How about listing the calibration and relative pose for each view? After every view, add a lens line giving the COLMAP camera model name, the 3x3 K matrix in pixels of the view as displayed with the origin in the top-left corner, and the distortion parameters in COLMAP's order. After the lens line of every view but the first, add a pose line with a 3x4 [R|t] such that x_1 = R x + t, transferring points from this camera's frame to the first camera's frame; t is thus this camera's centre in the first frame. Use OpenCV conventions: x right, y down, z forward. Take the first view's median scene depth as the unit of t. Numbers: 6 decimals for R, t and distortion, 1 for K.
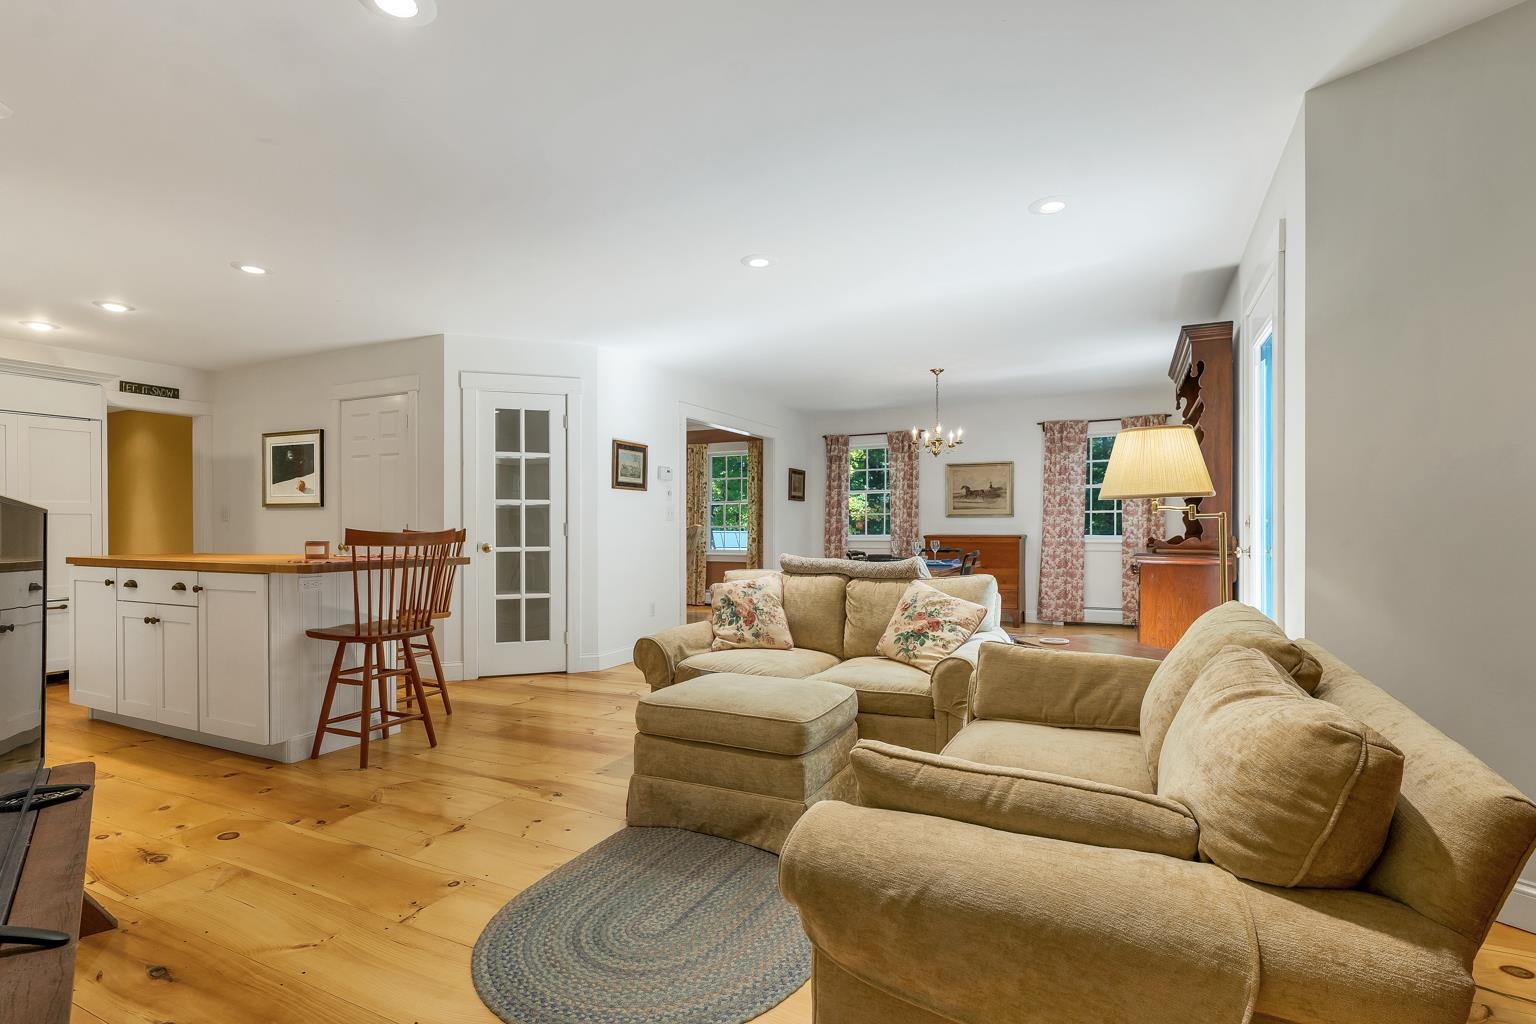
lens RADIAL K [[734.9, 0, 763.5], [0, 734.9, 526.1], [0, 0, 1]] dist [-0.000052, 0.000148]
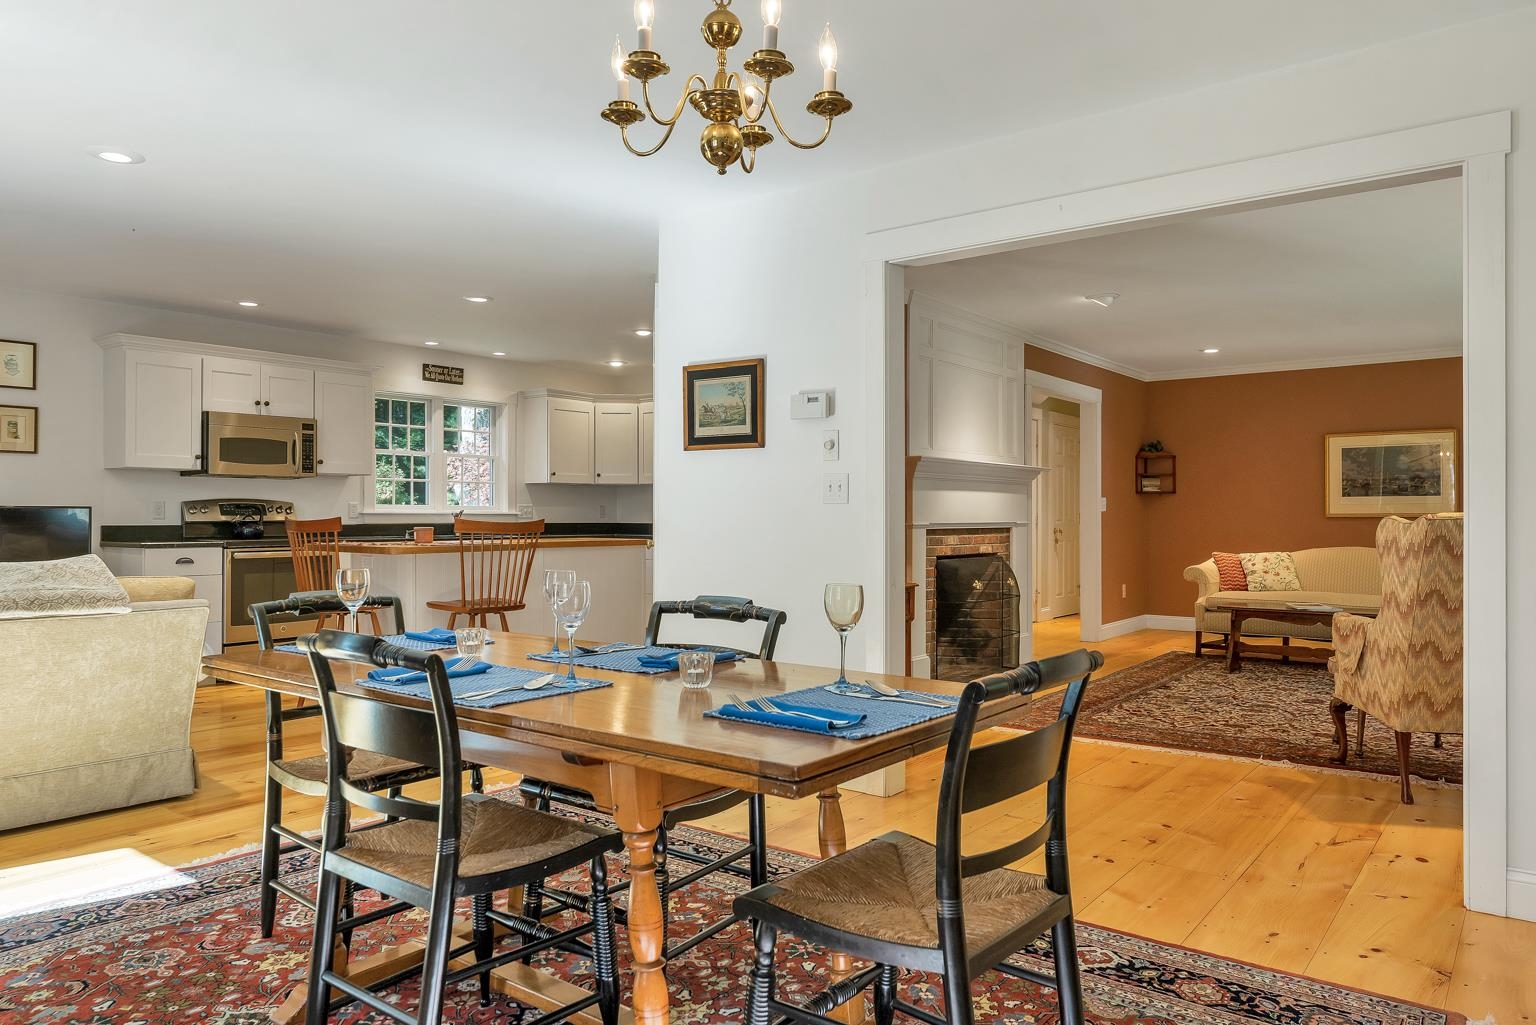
lens RADIAL K [[1009.2, 0, 768.0], [0, 1009.2, 512.5], [0, 0, 1]] dist [0.000717, -0.000453]
pose [[-0.192321, -0.001937, -0.981330, 0.537595], [-0.001576, 0.999997, -0.001665, -0.000903], [0.981331, 0.001227, -0.192323, 1.154593]]
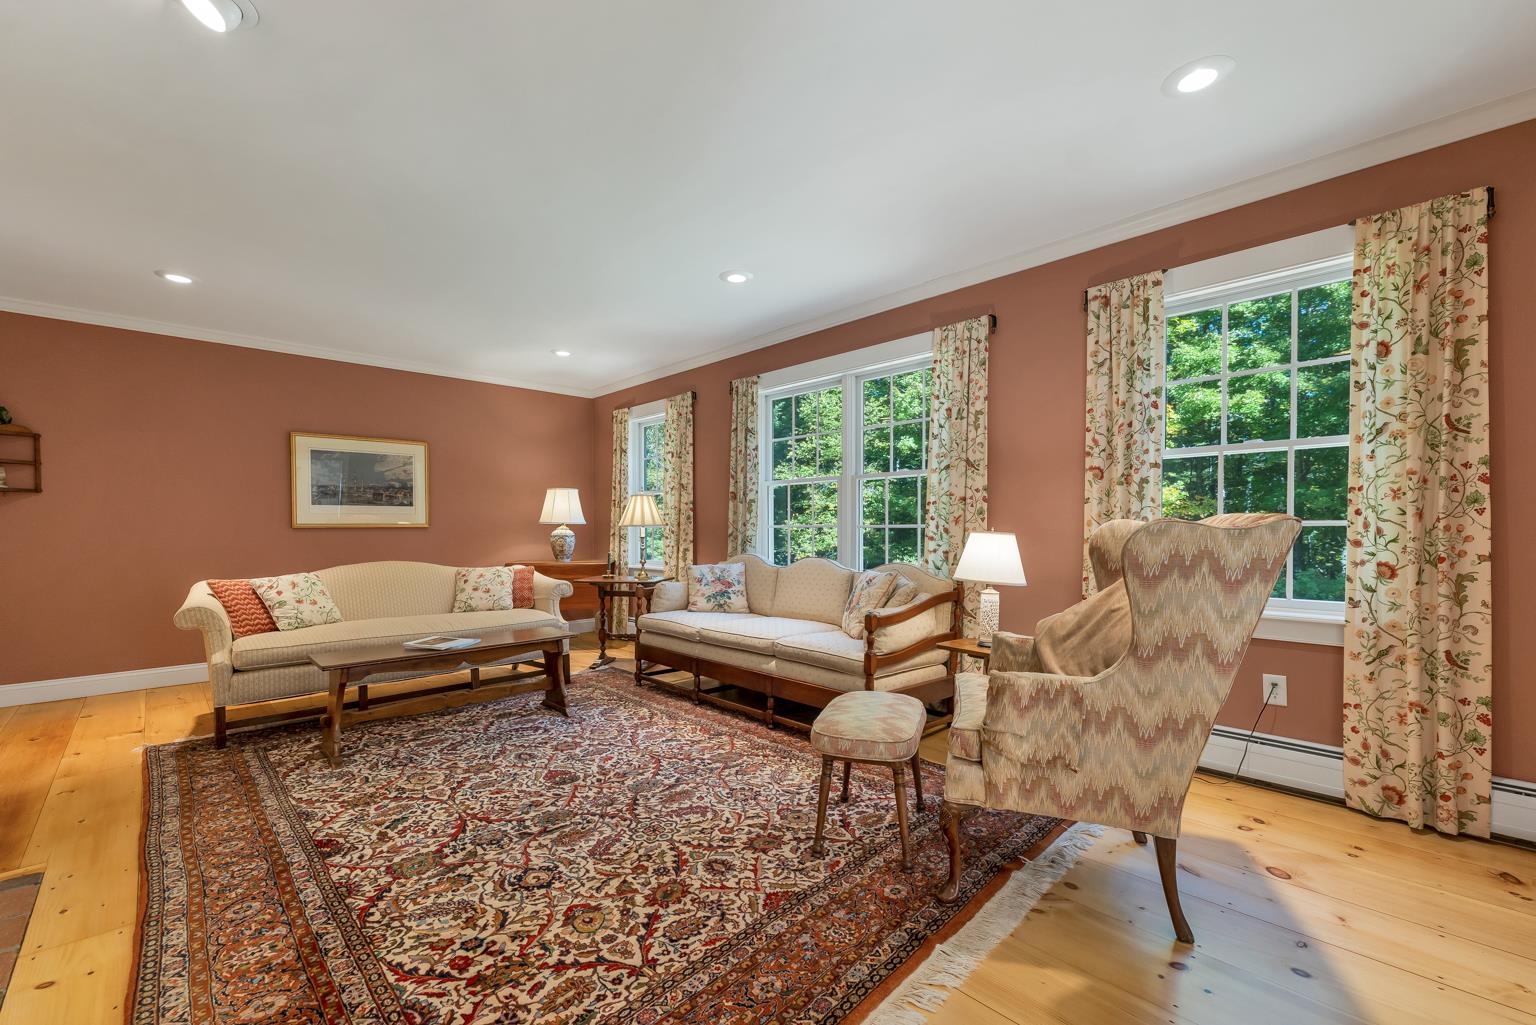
lens RADIAL K [[646.3, 0, 749.5], [0, 646.3, 539.0], [0, 0, 1]] dist [0.010912, 0.000131]
pose [[0.935249, 0.004352, -0.353965, -0.240011], [0.002776, 0.999804, 0.019627, 0.002001], [0.353981, -0.019339, 0.935053, 1.107126]]
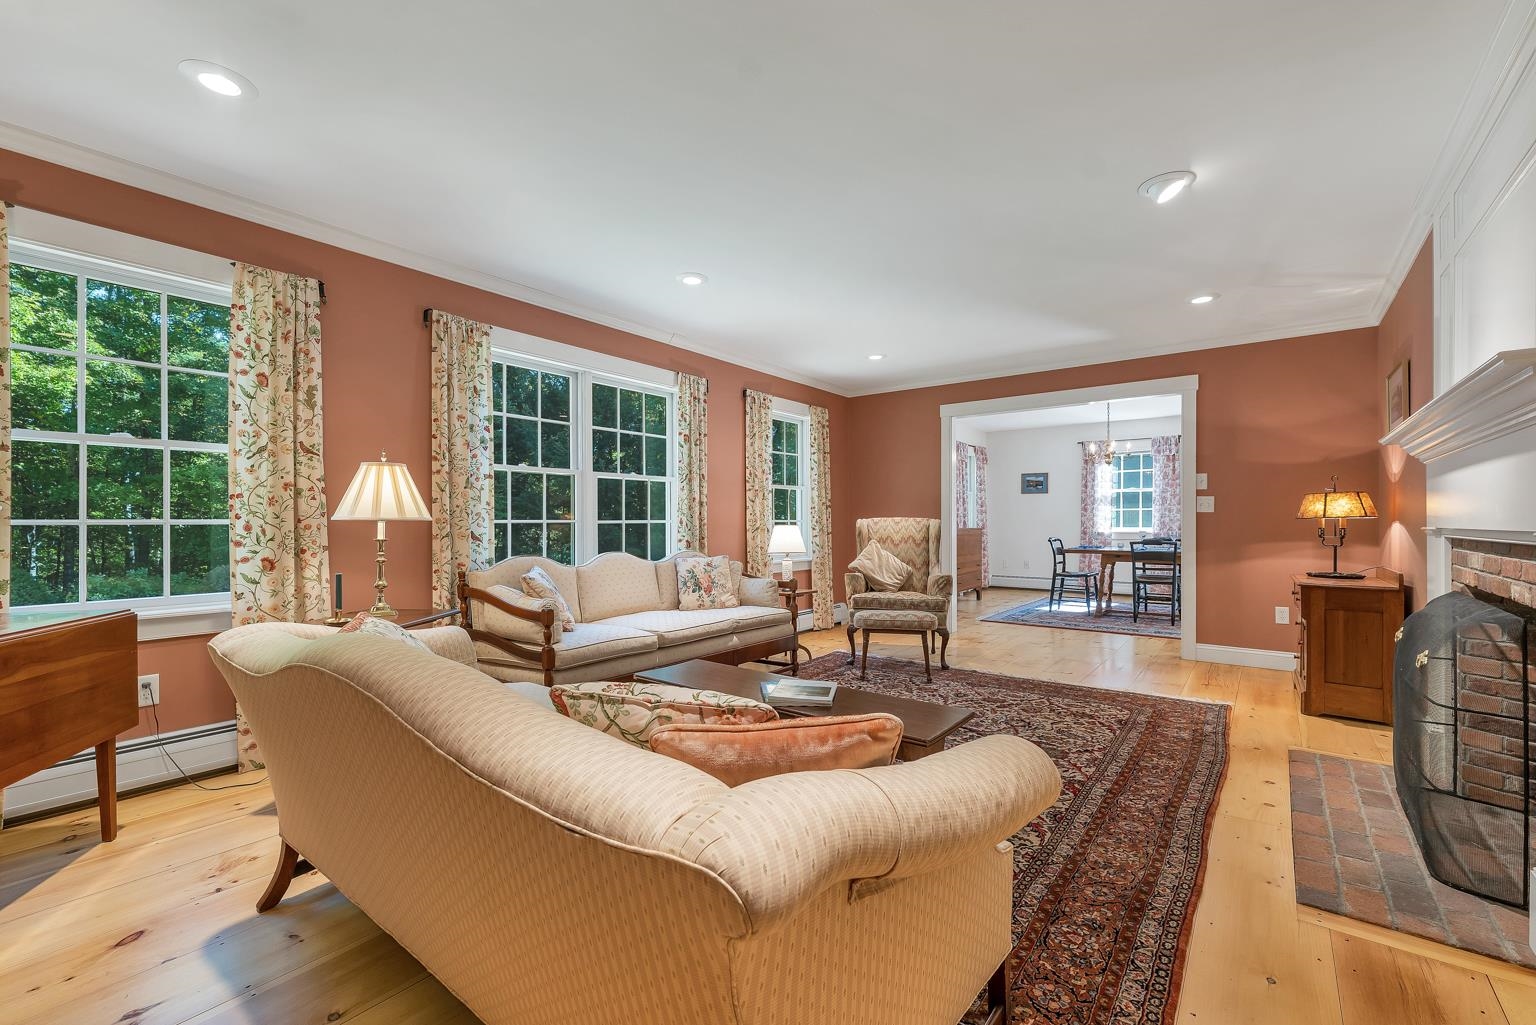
lens RADIAL K [[640.7, 0, 759.9], [0, 640.7, 515.8], [0, 0, 1]] dist [0.001505, -0.000164]
pose [[0.204507, 0.010822, 0.978805, -1.057831], [0.004997, 0.999914, -0.012100, 0.003237], [-0.978852, 0.007365, 0.204436, 1.479200]]
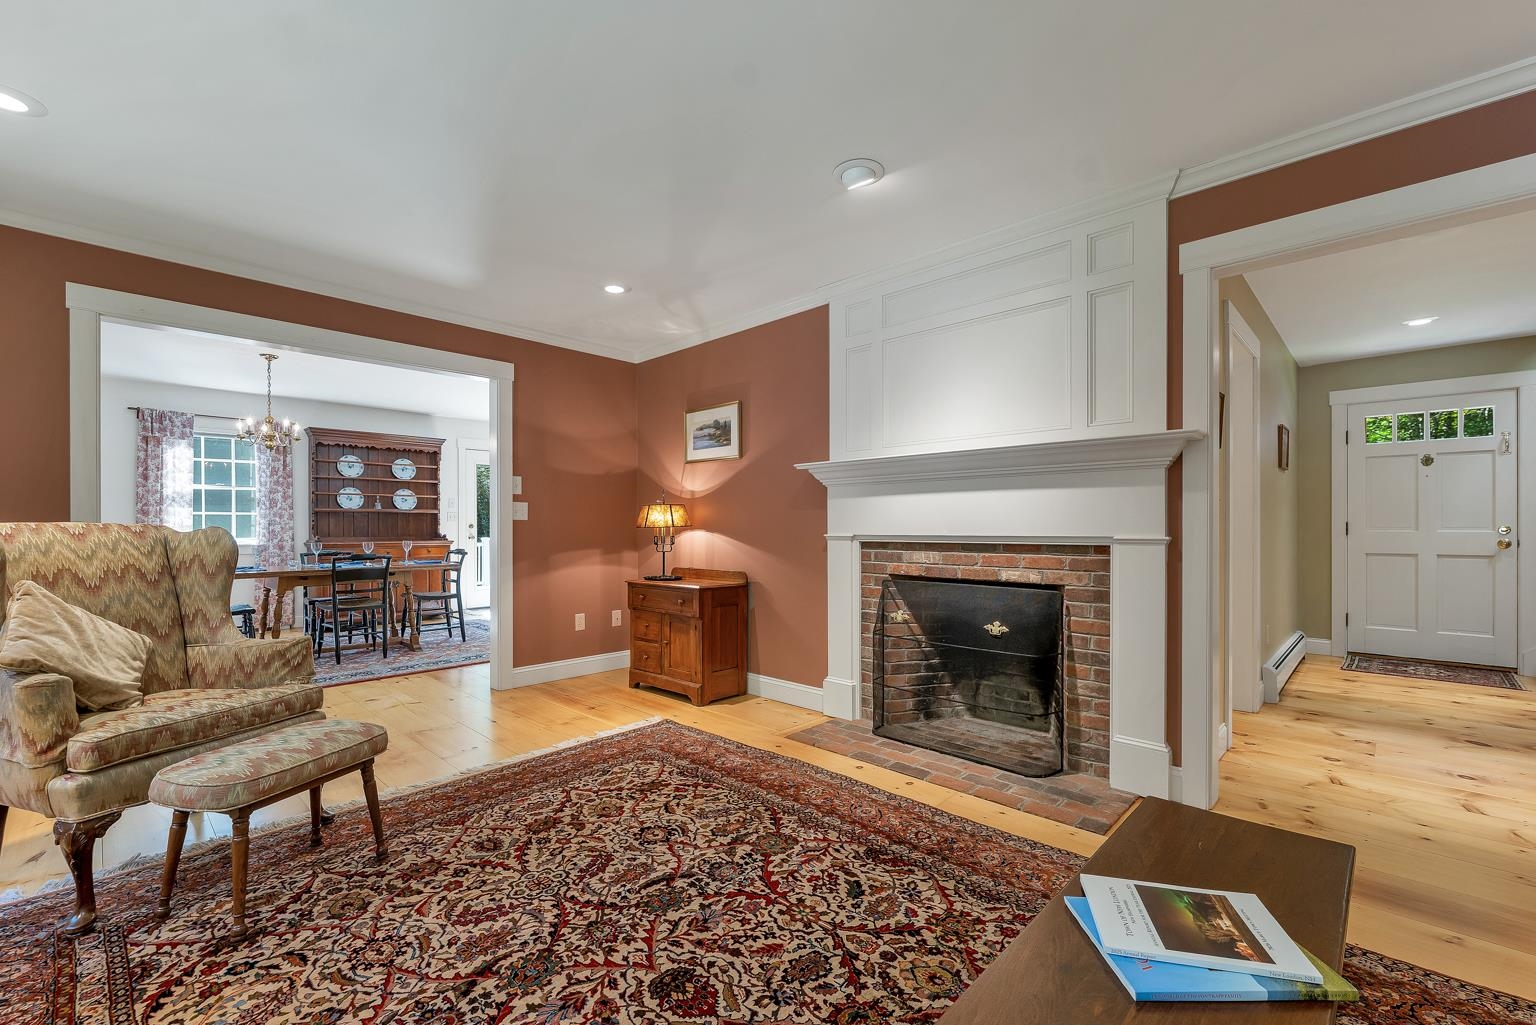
lens RADIAL K [[650.6, 0, 771.2], [0, 650.6, 527.1], [0, 0, 1]] dist [0.002892, 0.000140]
pose [[-0.956175, 0.003946, 0.292768, -0.633905], [0.004237, 0.999991, 0.000359, 0.000594], [-0.292764, 0.001584, -0.956183, 1.717509]]
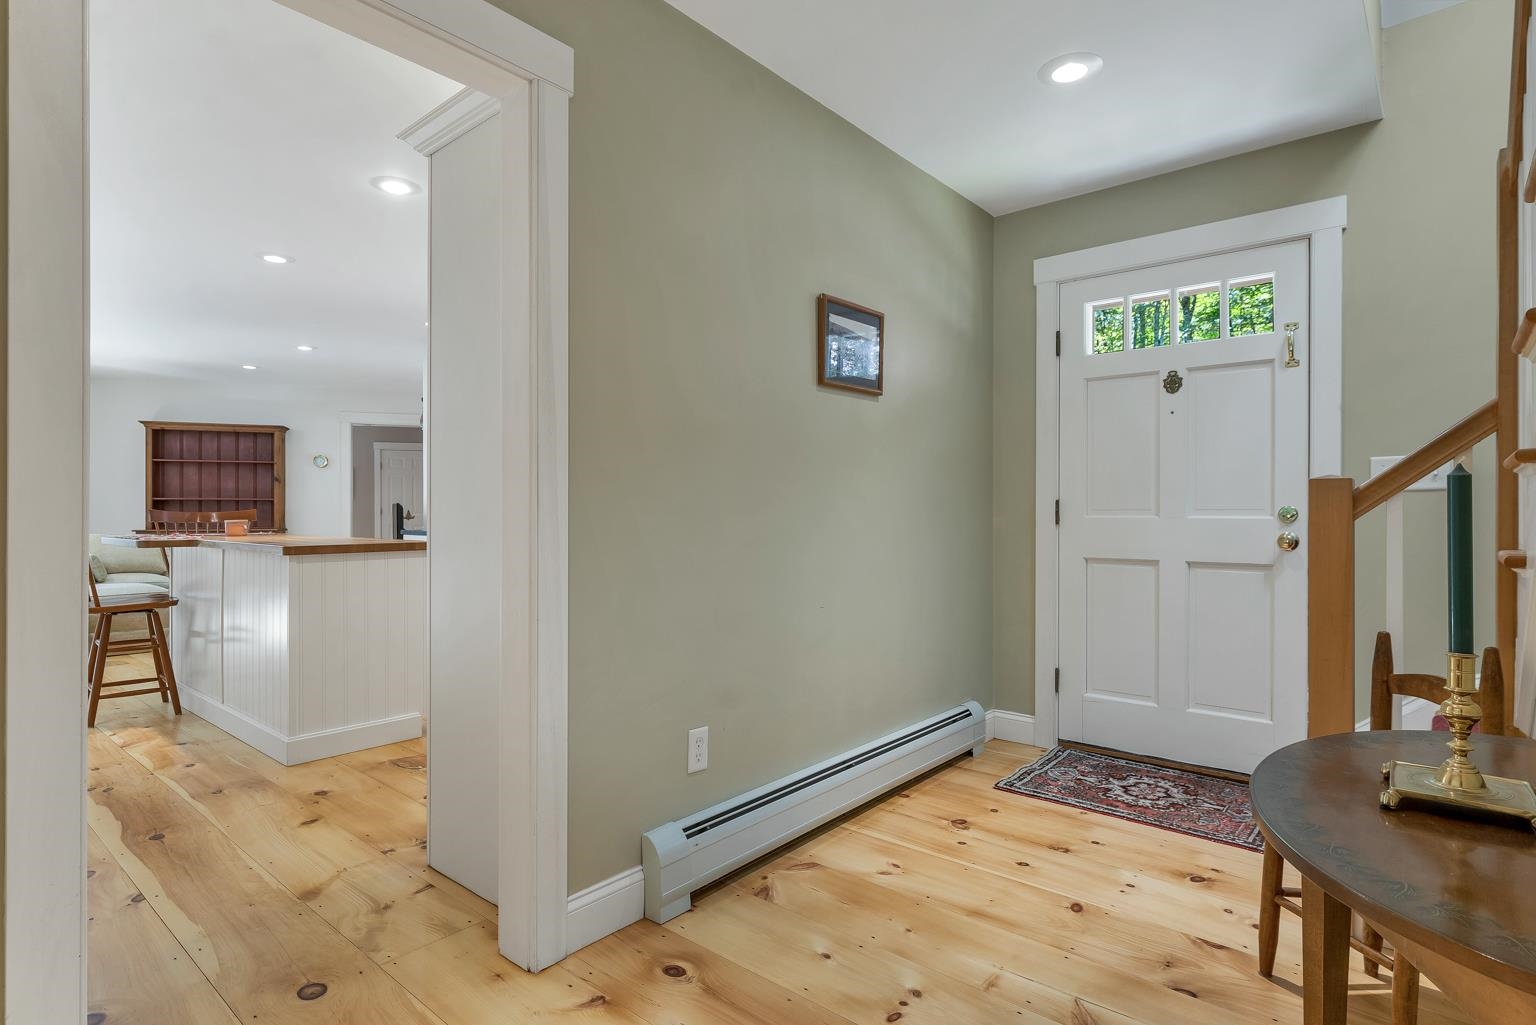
lens RADIAL K [[790.8, 0, 767.2], [0, 790.8, 514.7], [0, 0, 1]] dist [0.000859, 0.000675]
pose [[-0.970537, 0.000753, 0.240949, -1.063570], [0.001810, 0.999990, 0.004166, 0.005503], [-0.240944, 0.004480, -0.970529, 1.246121]]
